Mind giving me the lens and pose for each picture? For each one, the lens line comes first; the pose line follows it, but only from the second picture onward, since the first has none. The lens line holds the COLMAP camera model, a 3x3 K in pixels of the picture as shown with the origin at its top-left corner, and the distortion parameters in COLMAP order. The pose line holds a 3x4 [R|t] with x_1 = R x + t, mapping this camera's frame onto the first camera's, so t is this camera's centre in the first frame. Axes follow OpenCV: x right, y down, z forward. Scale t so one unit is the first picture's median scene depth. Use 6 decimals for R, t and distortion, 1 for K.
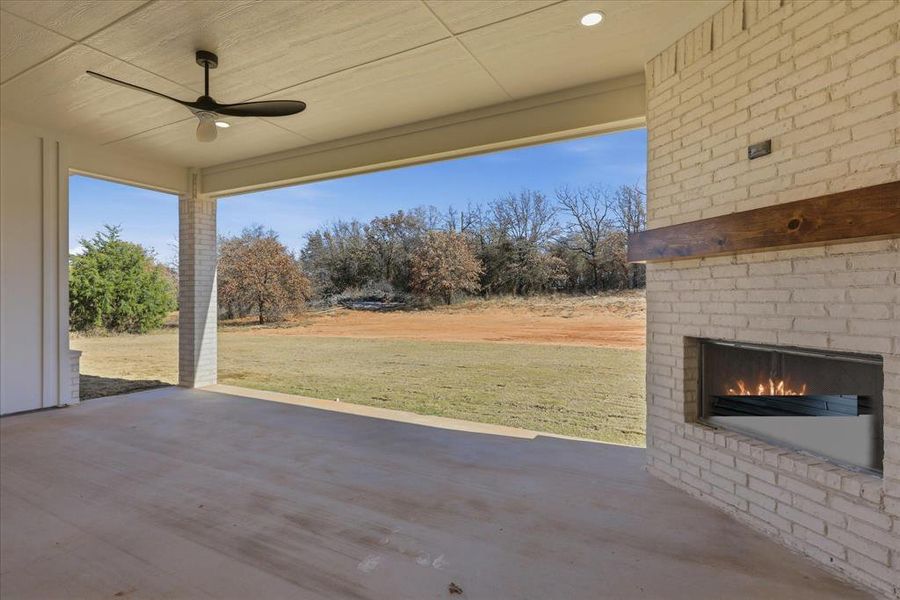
lens RADIAL K [[440.8, 0, 451.1], [0, 440.8, 303.1], [0, 0, 1]] dist [0.004293, 0.000727]
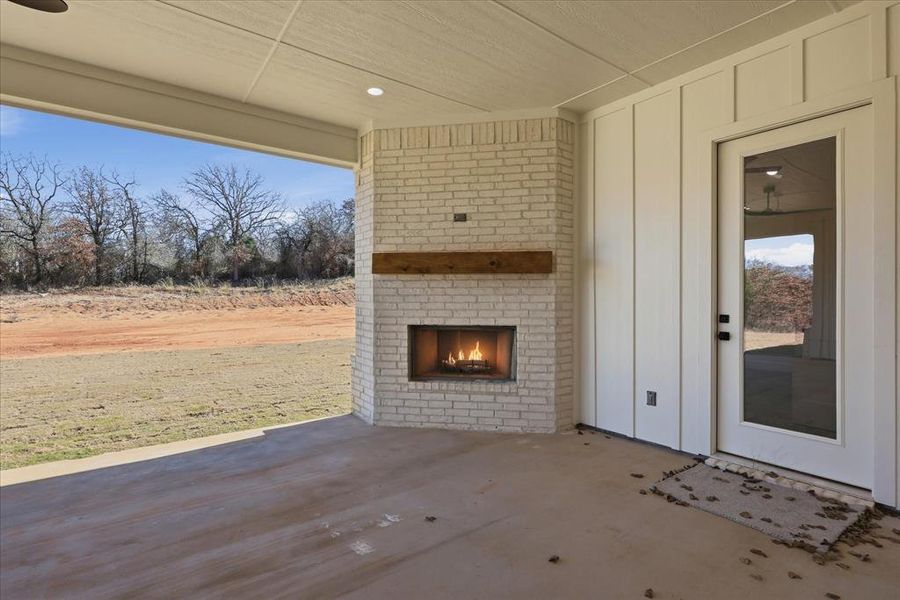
lens RADIAL K [[412.3, 0, 443.5], [0, 412.3, 300.6], [0, 0, 1]] dist [0.001630, 0.000040]
pose [[0.458011, -0.007407, 0.888915, -0.779350], [0.008777, 0.999954, 0.003810, -0.015635], [-0.888903, 0.006057, 0.458055, 0.278016]]
